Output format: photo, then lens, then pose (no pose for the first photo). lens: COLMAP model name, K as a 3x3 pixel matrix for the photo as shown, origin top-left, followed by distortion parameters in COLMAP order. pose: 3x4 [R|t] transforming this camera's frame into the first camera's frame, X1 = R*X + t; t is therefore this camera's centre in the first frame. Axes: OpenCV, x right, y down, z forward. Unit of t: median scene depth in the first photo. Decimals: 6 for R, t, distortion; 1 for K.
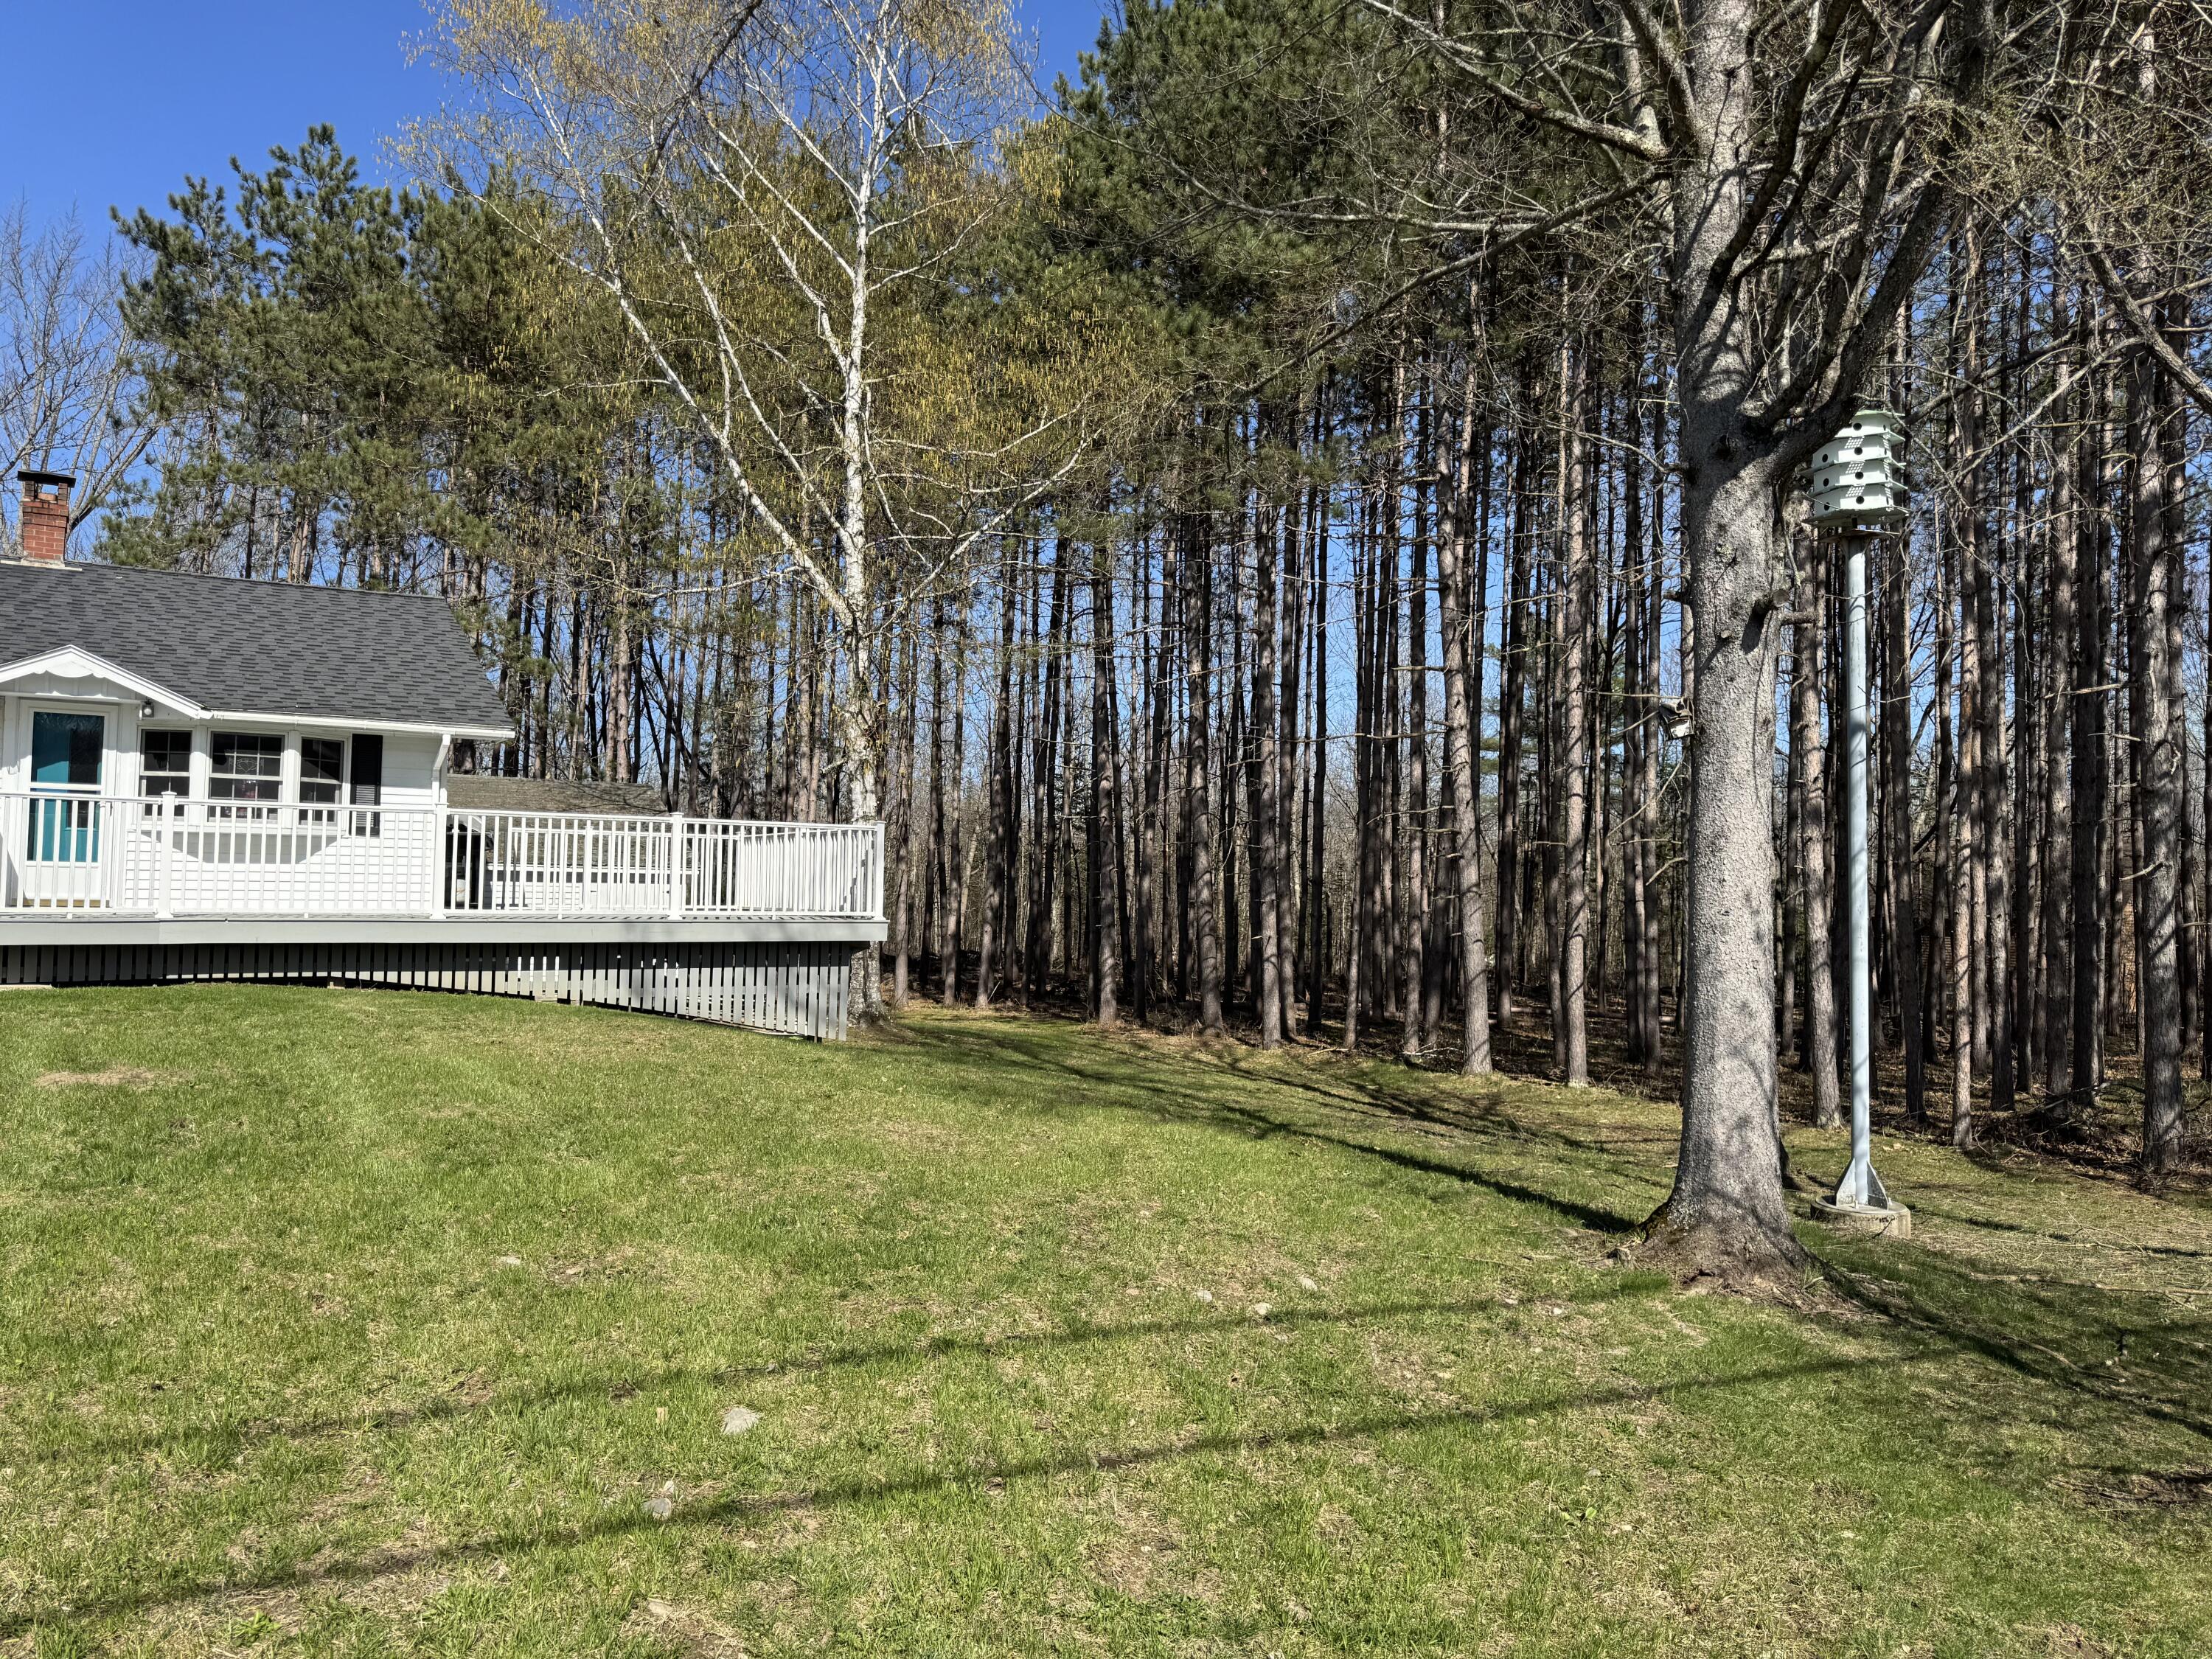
lens RADIAL K [[1550.1, 0, 1105.3], [0, 1550.1, 837.1], [0, 0, 1]] dist [0.116228, -0.163860]
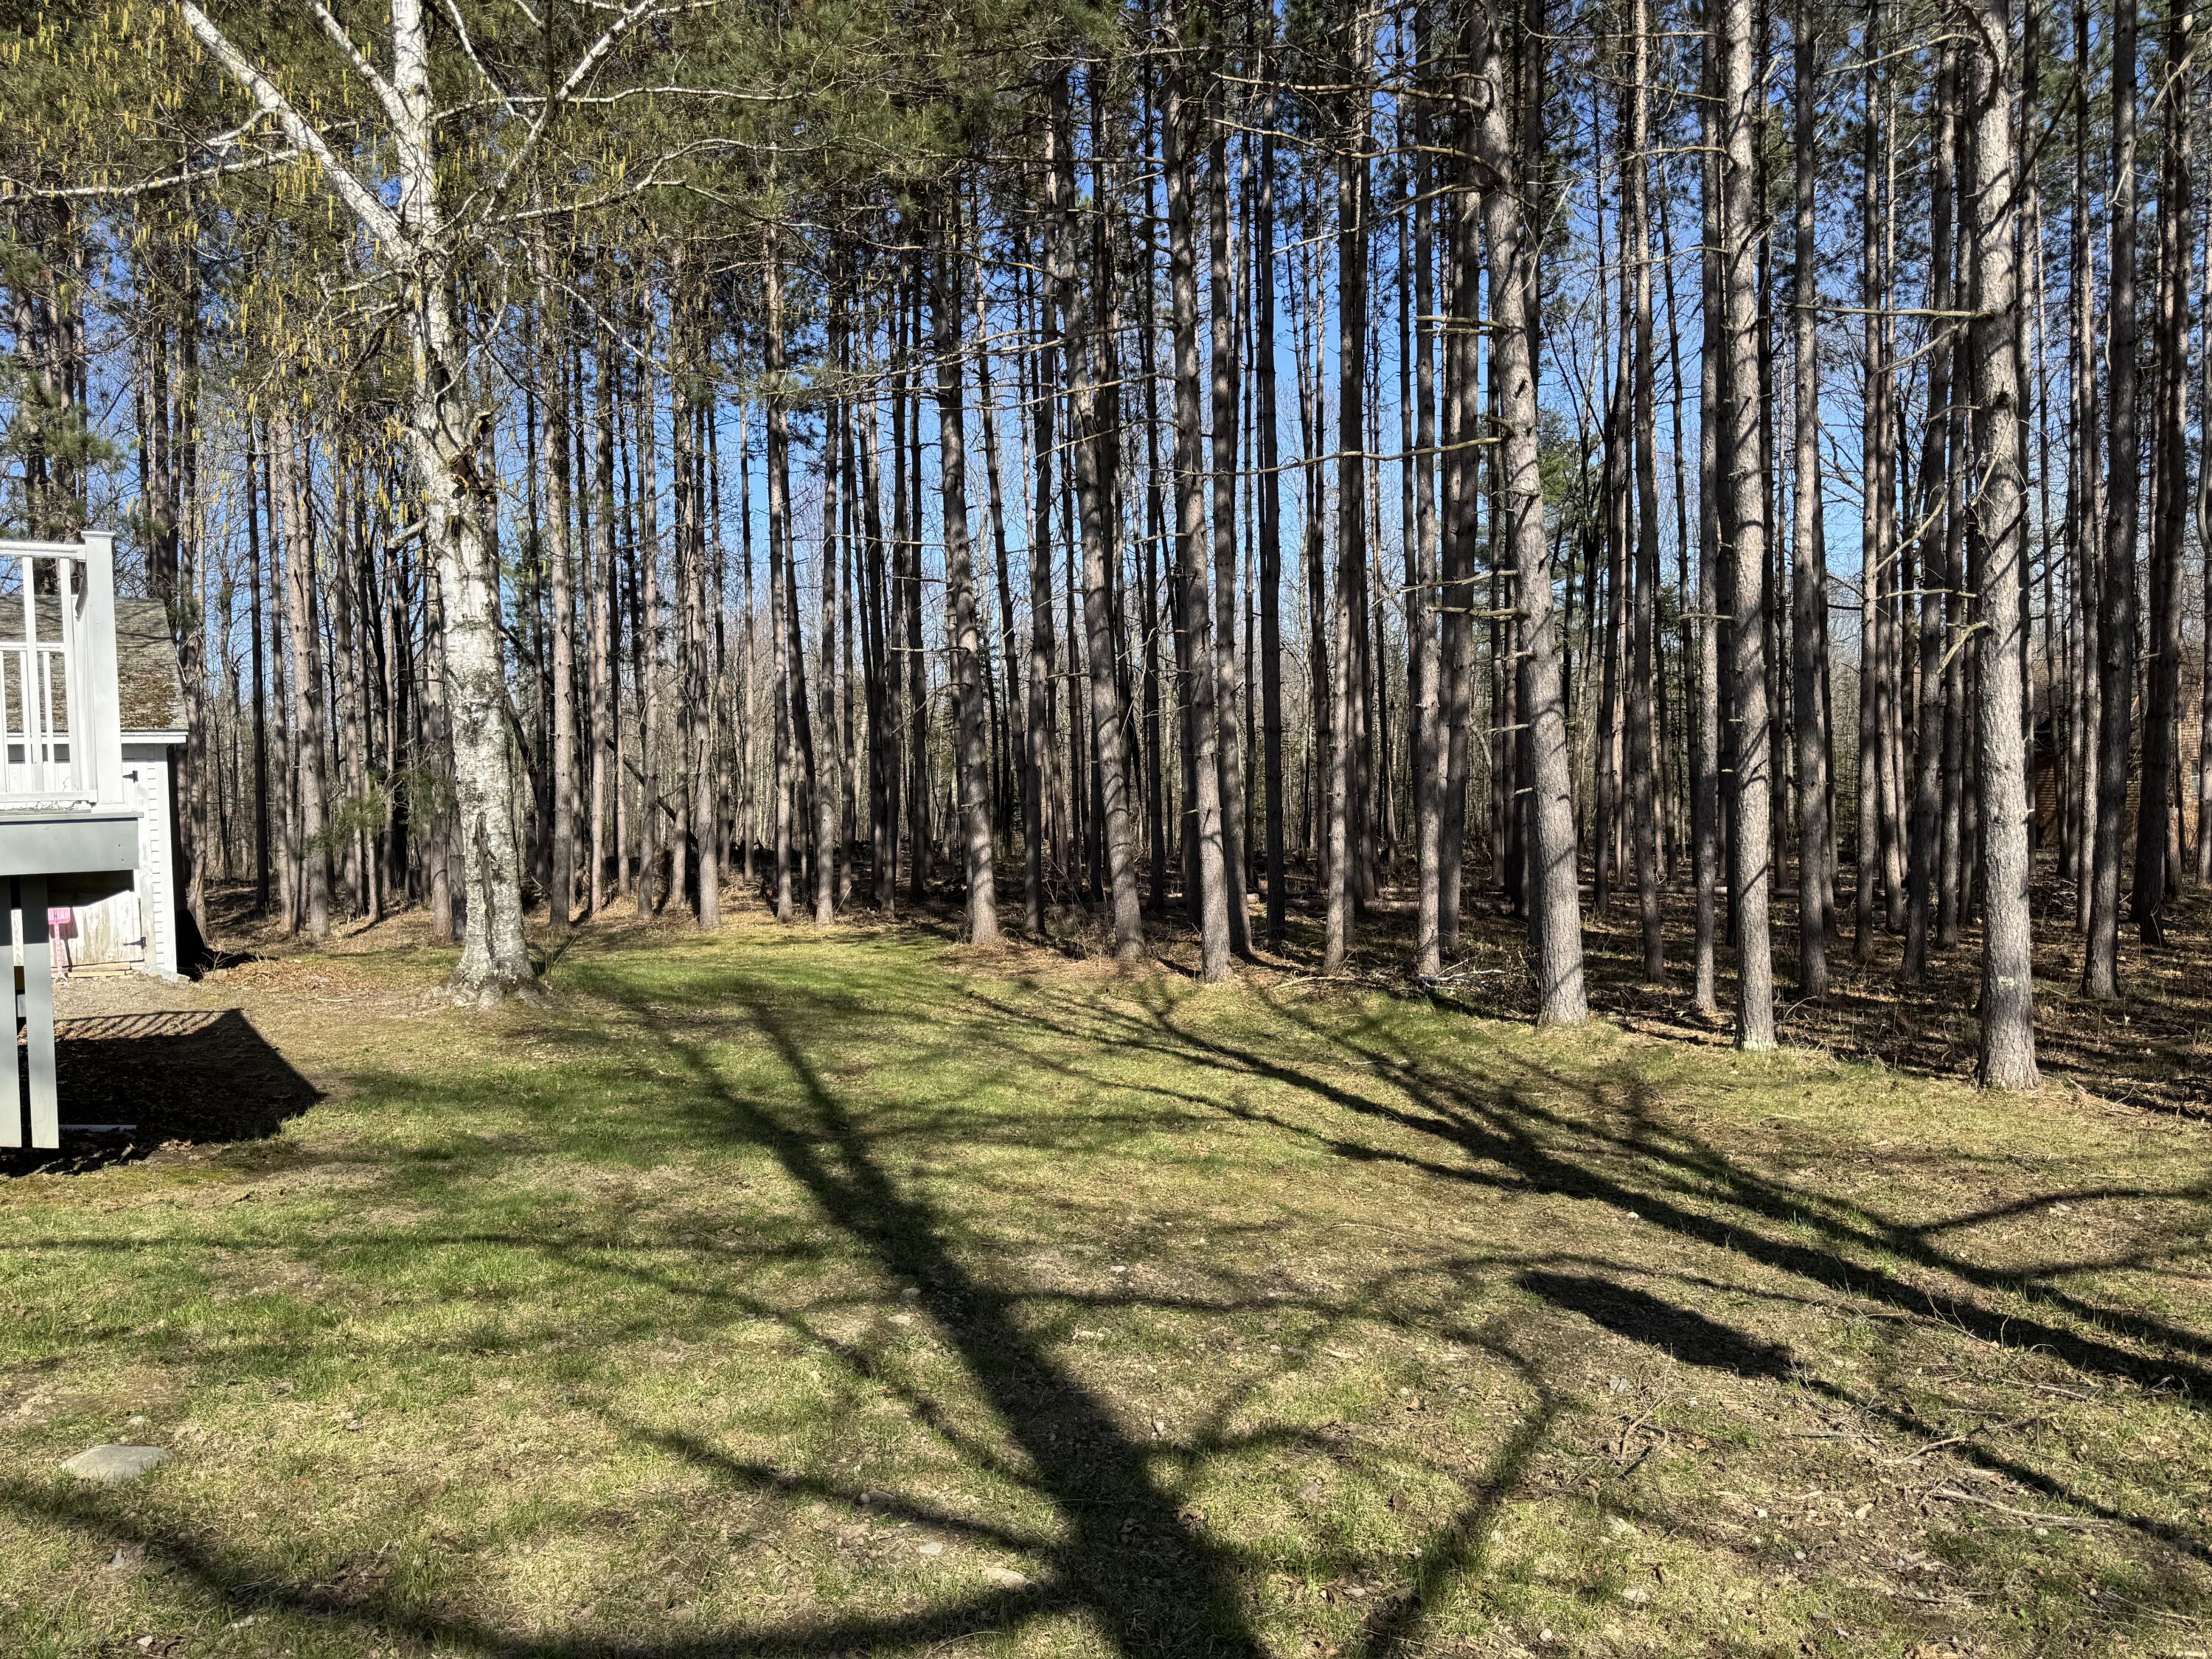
lens RADIAL K [[1562.3, 0, 1104.2], [0, 1562.3, 819.5], [0, 0, 1]] dist [0.009848, -0.018527]
pose [[0.998196, -0.045271, 0.039433, 0.046149], [0.042153, 0.996170, 0.076607, 0.023552], [-0.042750, -0.074807, 0.996281, 0.451180]]
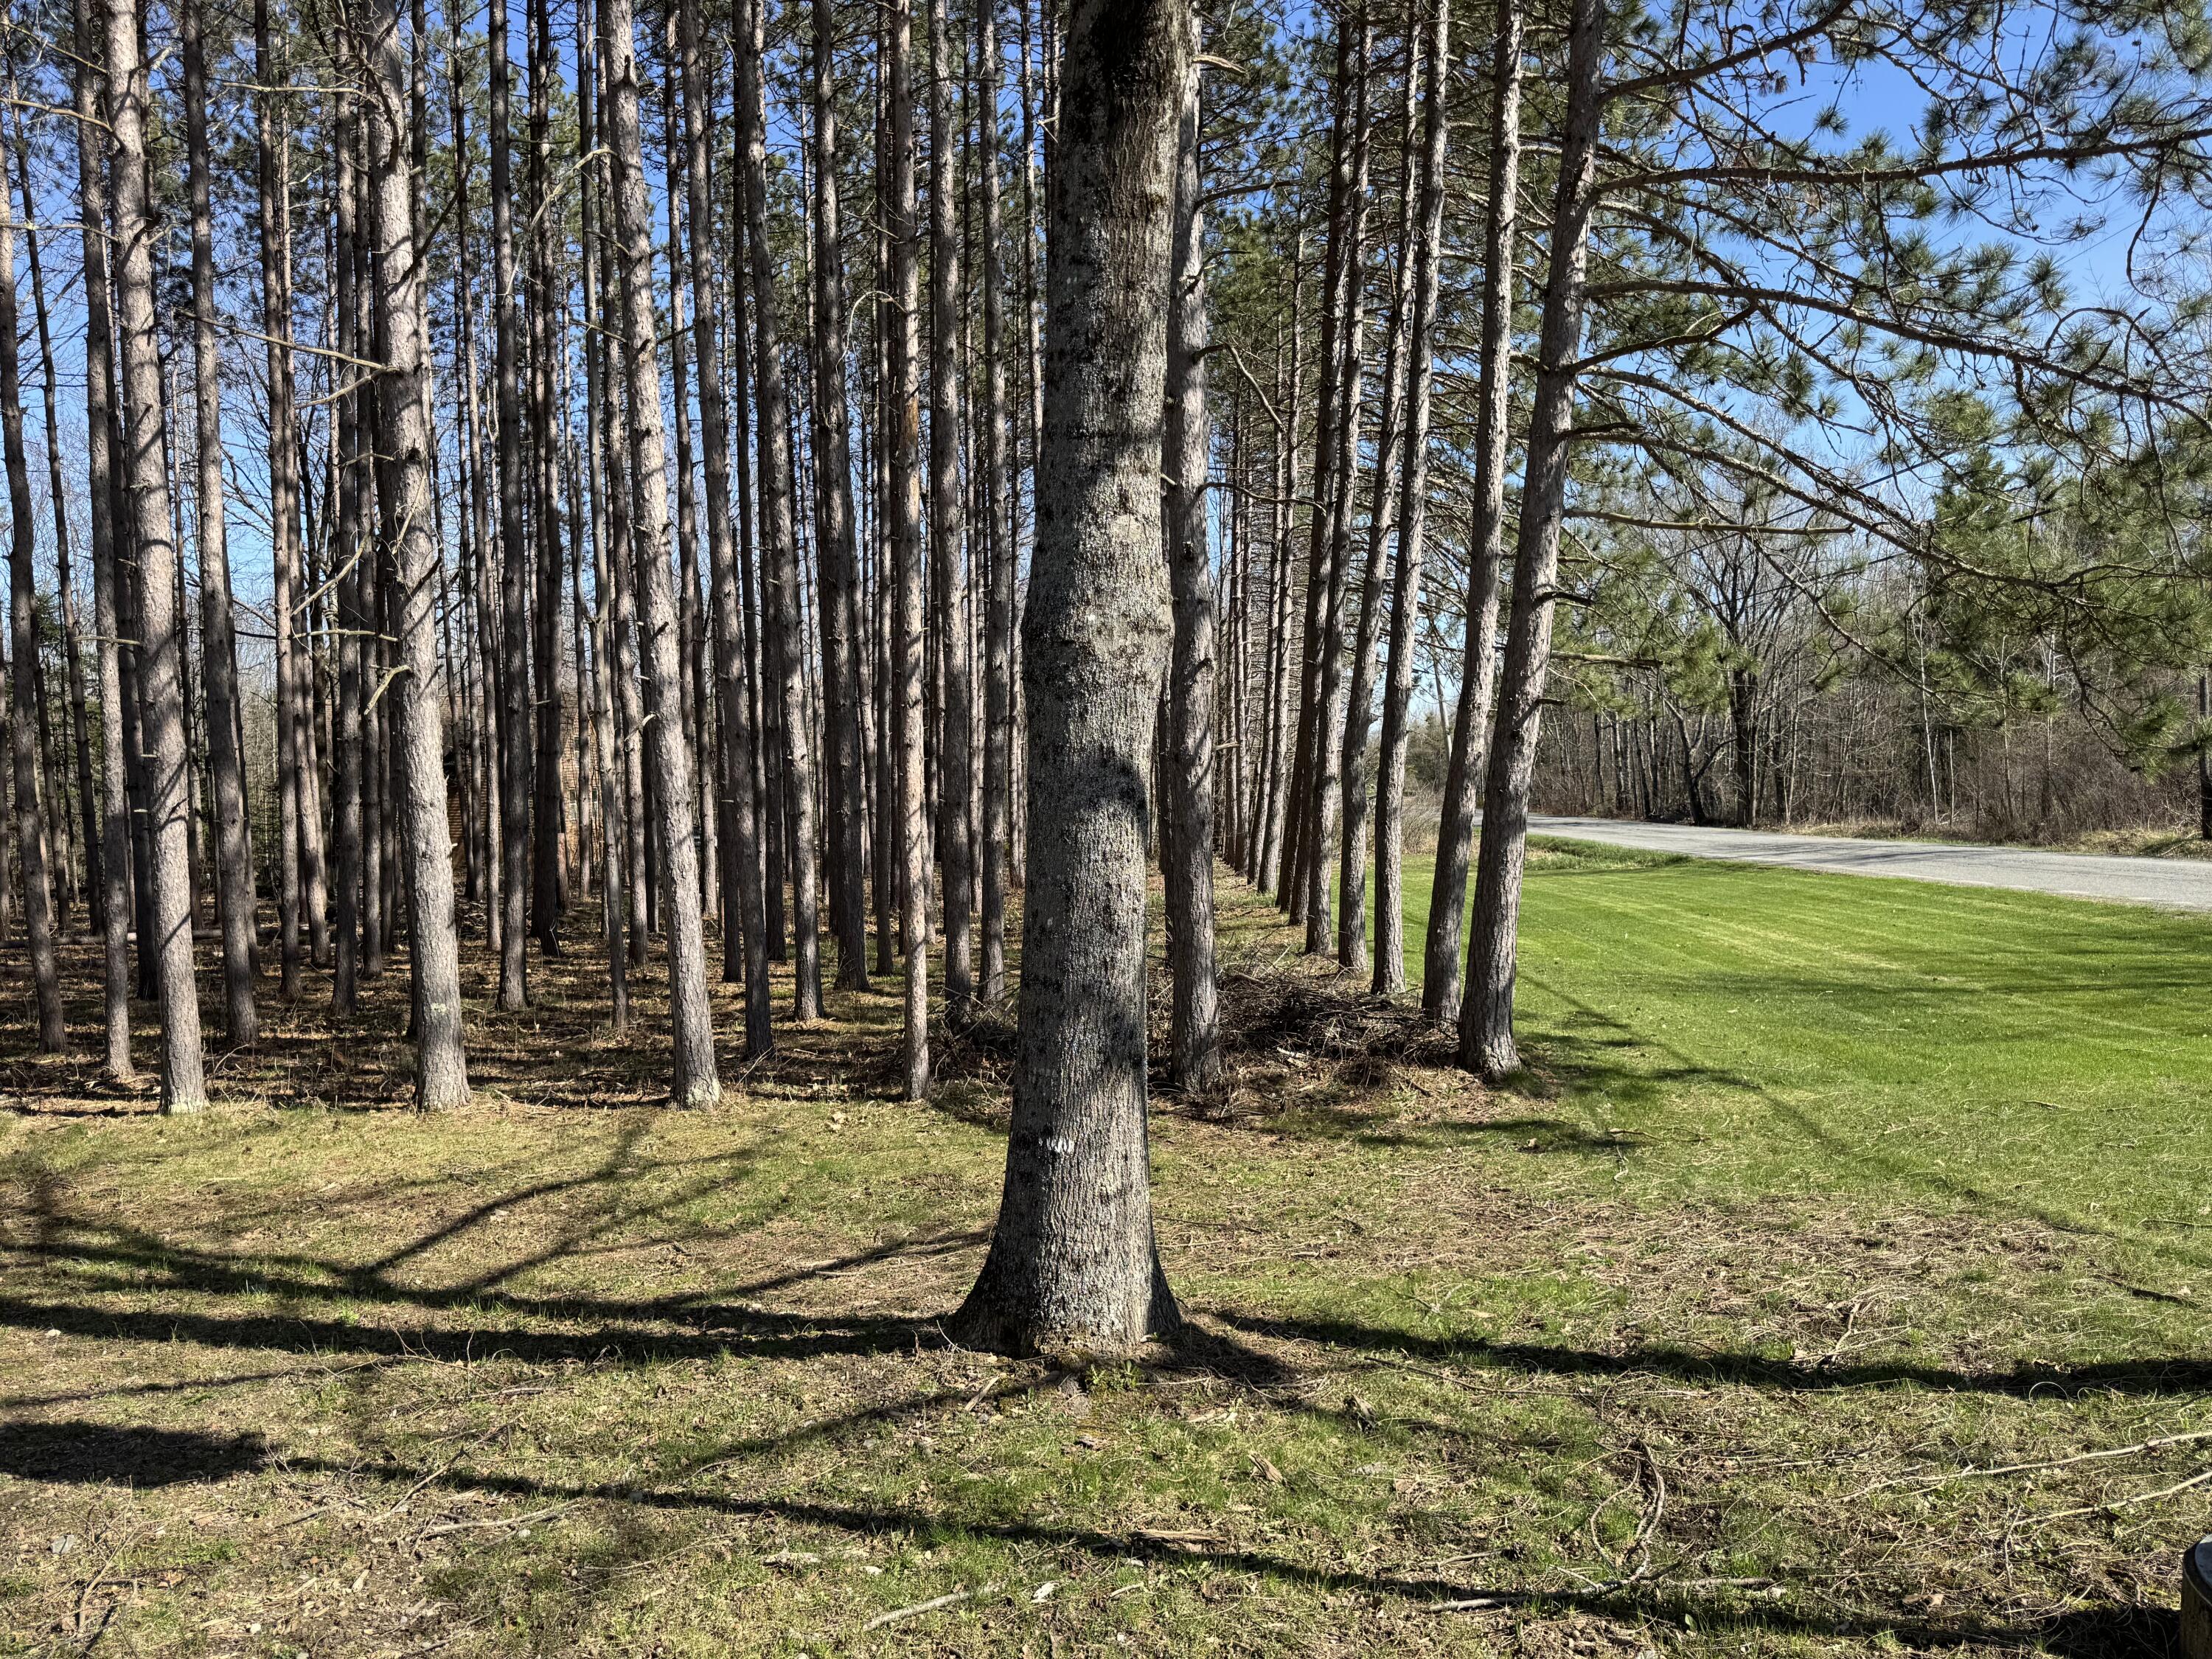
lens RADIAL K [[1562.3, 0, 1104.2], [0, 1562.3, 819.5], [0, 0, 1]] dist [0.009848, -0.018527]
pose [[0.553351, -0.066267, 0.830308, 0.041977], [-0.001251, 0.996763, 0.080385, 0.019789], [-0.832947, -0.045520, 0.551477, 0.457862]]
